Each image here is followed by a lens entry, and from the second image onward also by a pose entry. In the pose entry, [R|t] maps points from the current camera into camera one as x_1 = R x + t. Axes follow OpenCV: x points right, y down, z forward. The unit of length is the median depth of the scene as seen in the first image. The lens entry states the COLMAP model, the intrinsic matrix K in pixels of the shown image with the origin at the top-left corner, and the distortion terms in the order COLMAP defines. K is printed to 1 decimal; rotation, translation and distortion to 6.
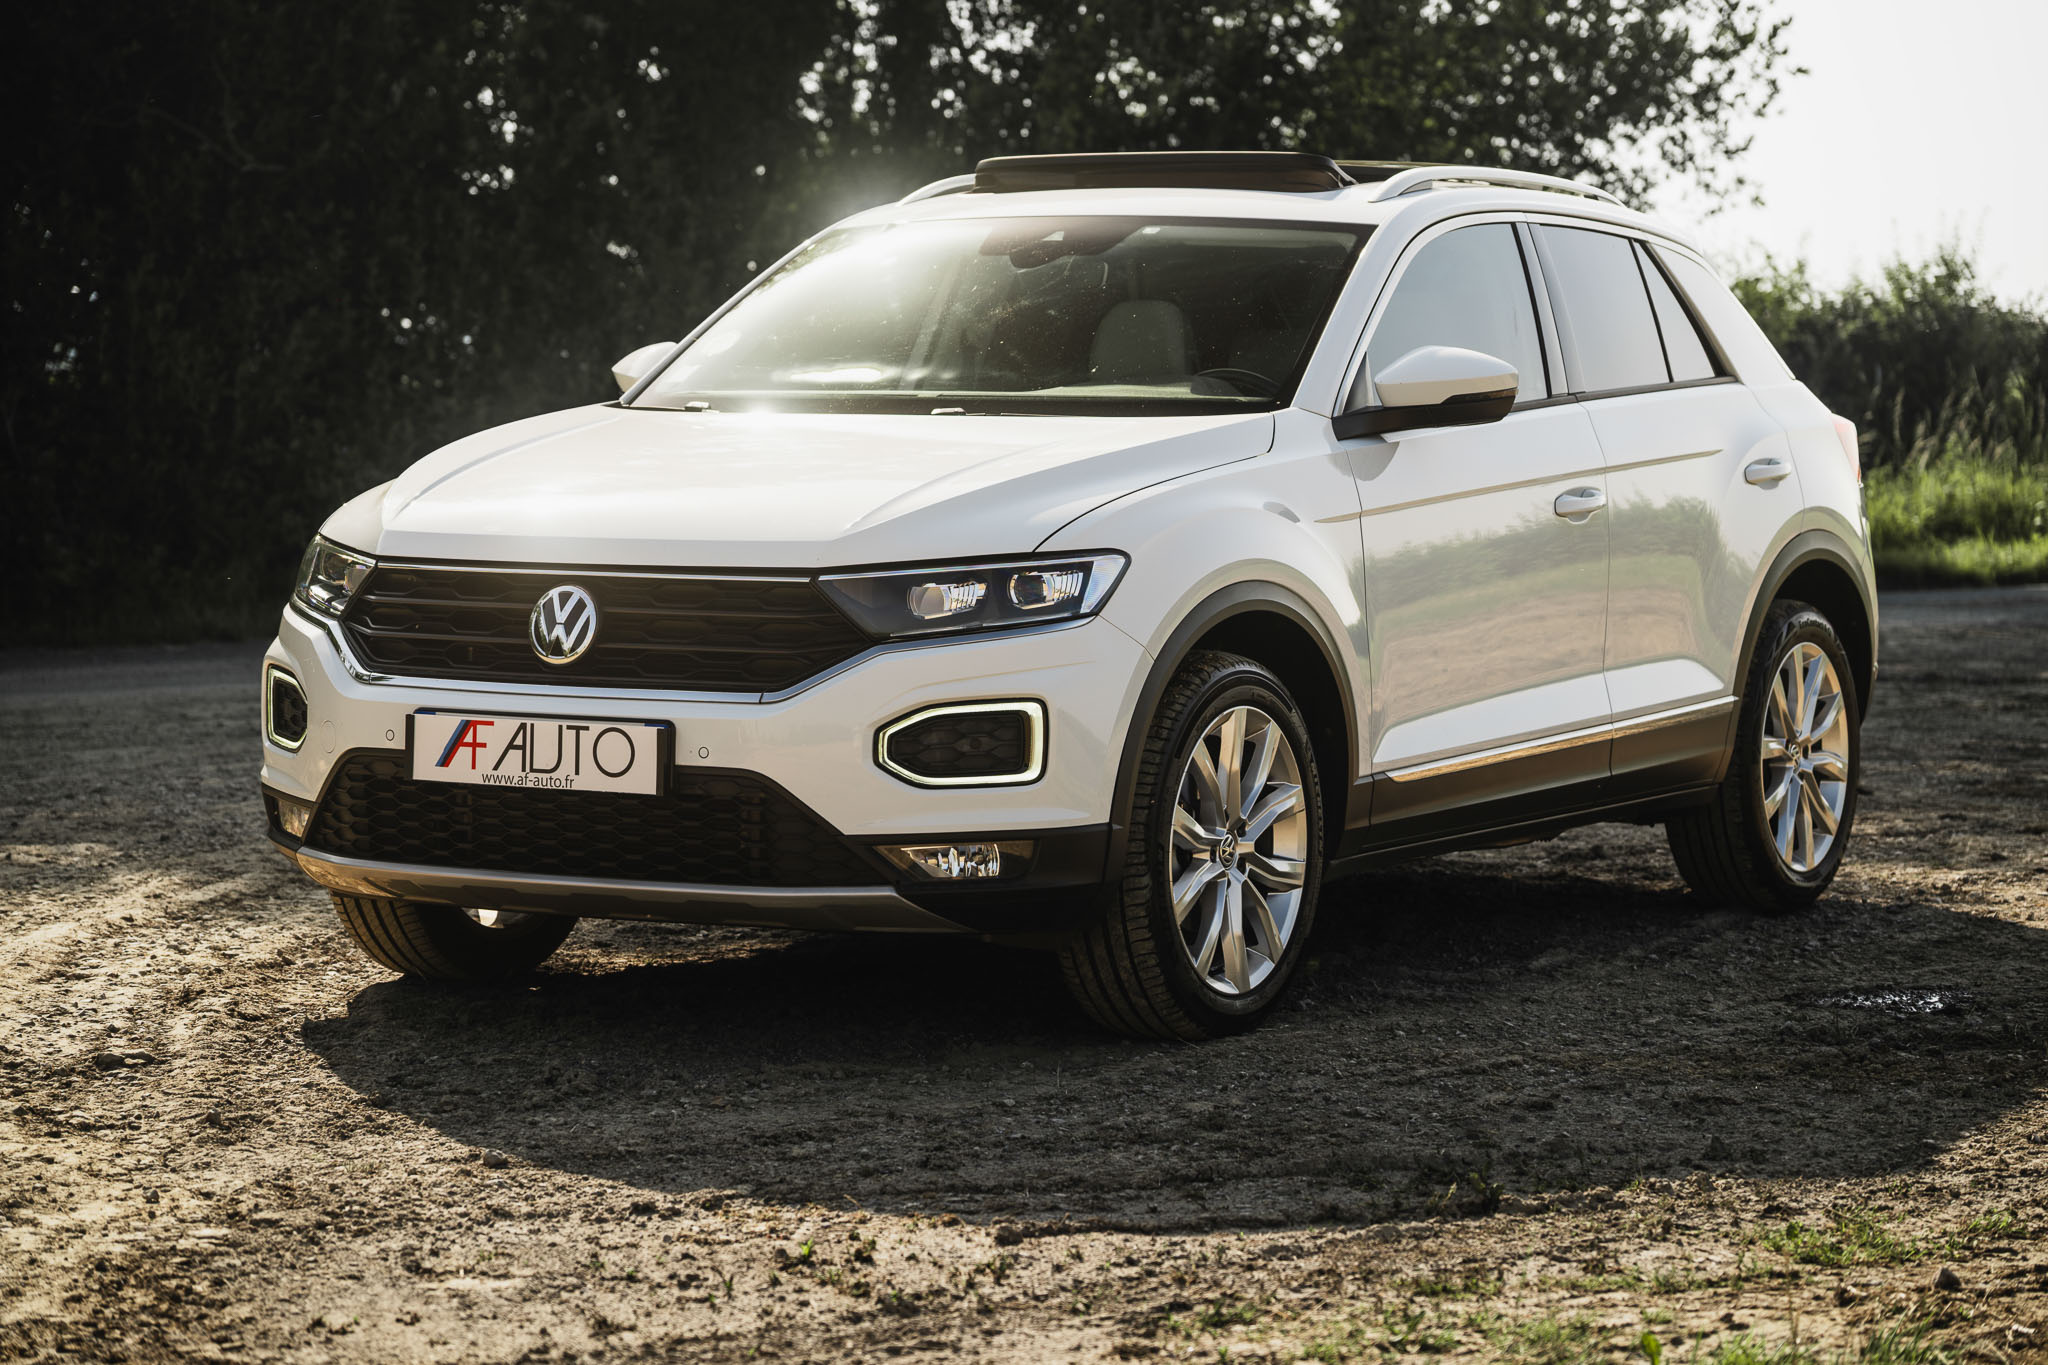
lens RADIAL K [[5041.1, 0, 1024.0], [0, 5041.1, 682.5], [0, 0, 1]] dist [0.022598, 0.172120]
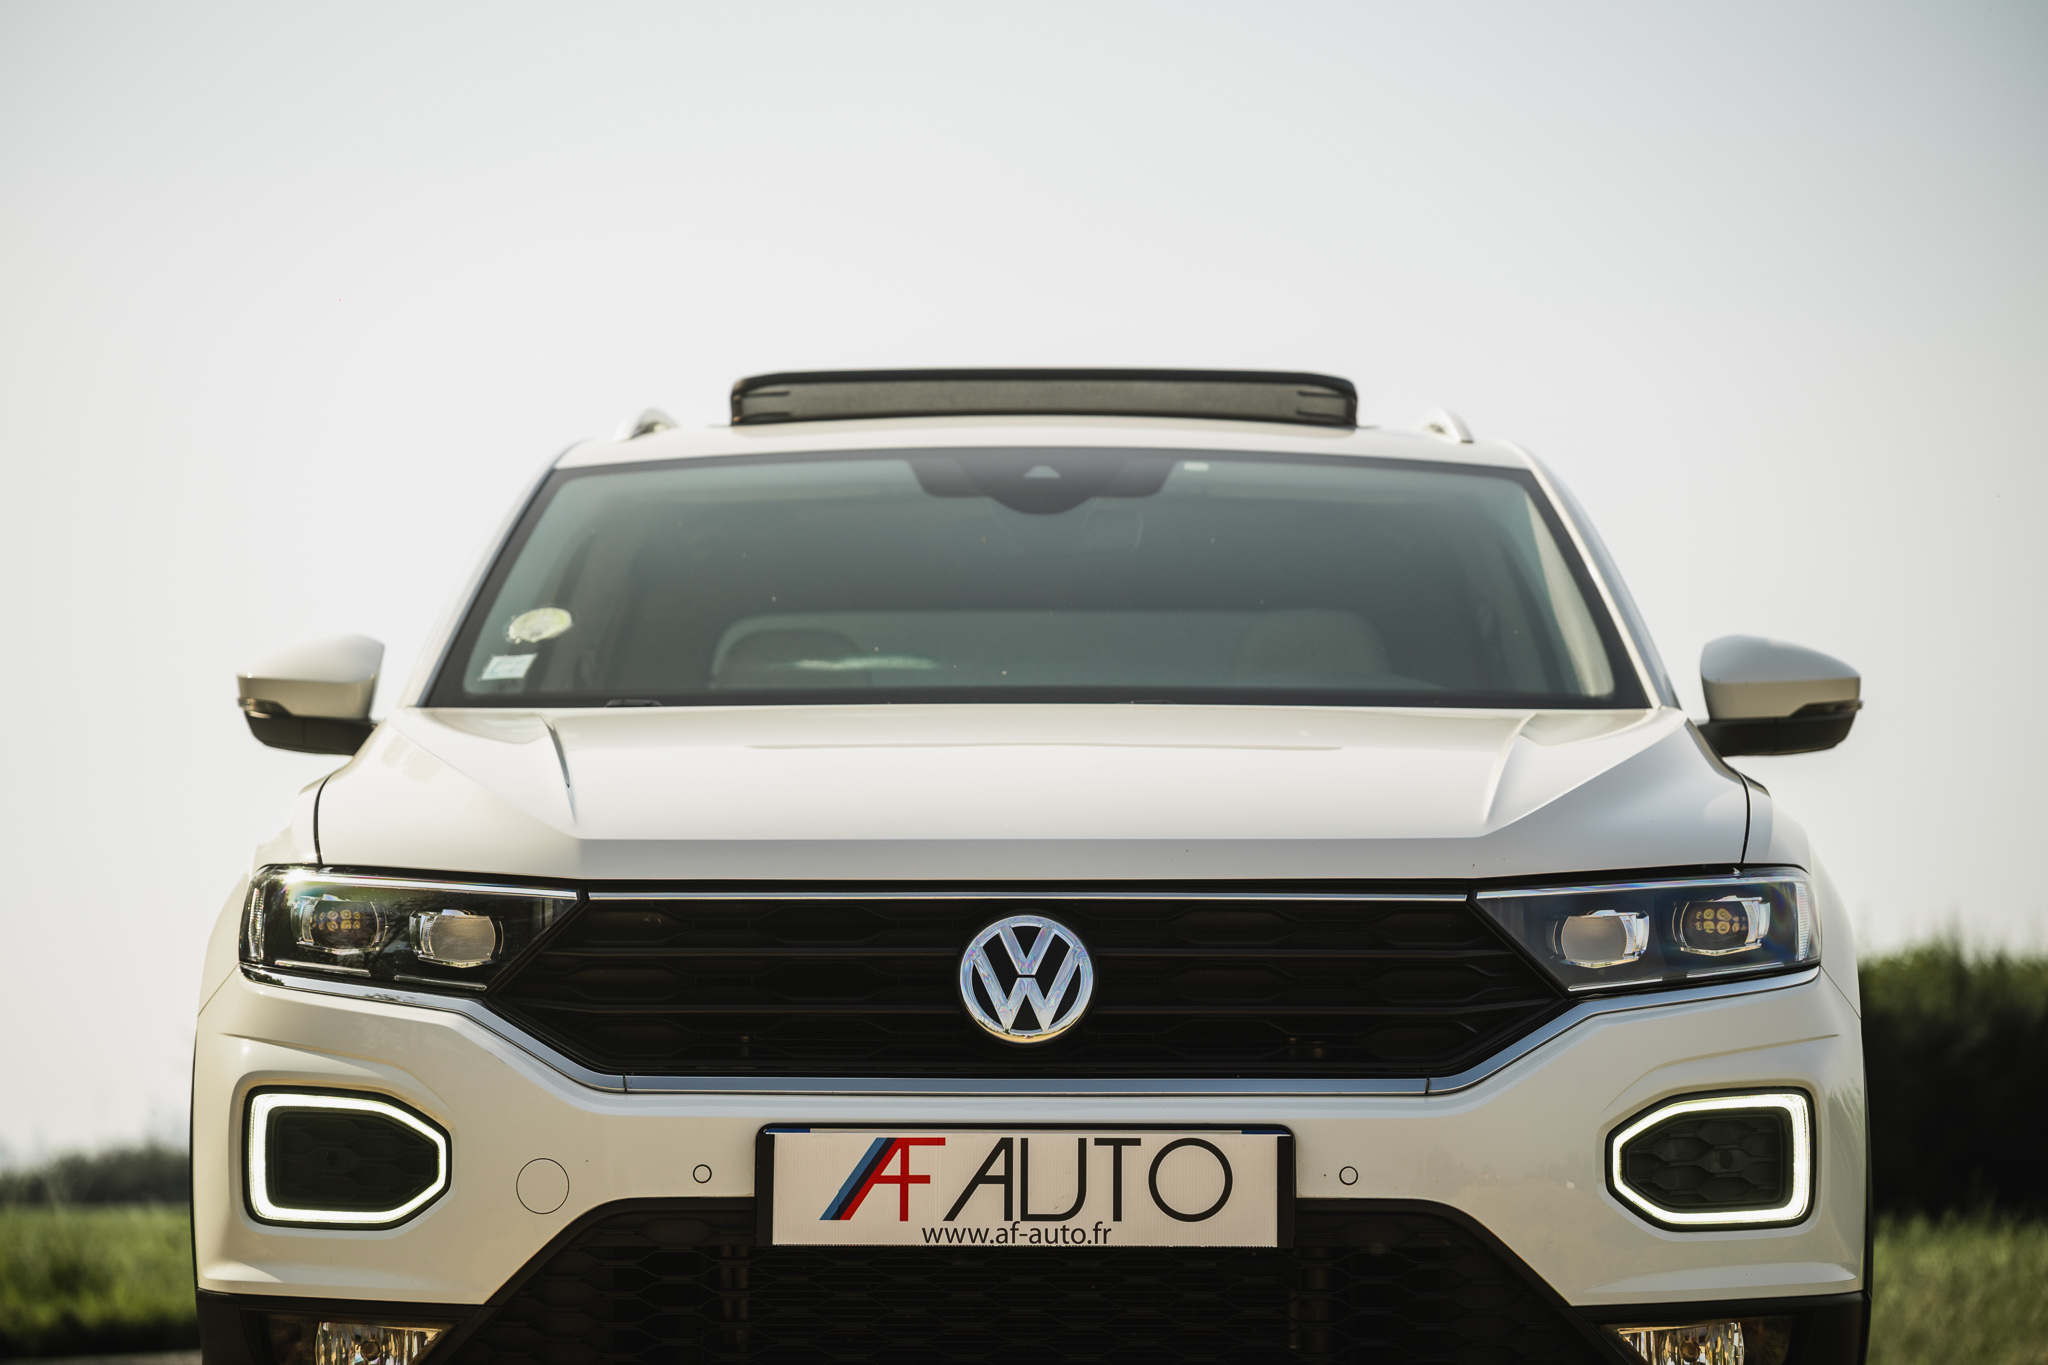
lens RADIAL K [[6981.2, 0, 1024.0], [0, 6981.2, 682.5], [0, 0, 1]] dist [0.029755, 5.516434]
pose [[0.865035, 0.033382, 0.500600, -0.512093], [0.034895, 0.991364, -0.126407, 0.058985], [-0.500497, 0.126815, 0.856400, 0.283980]]
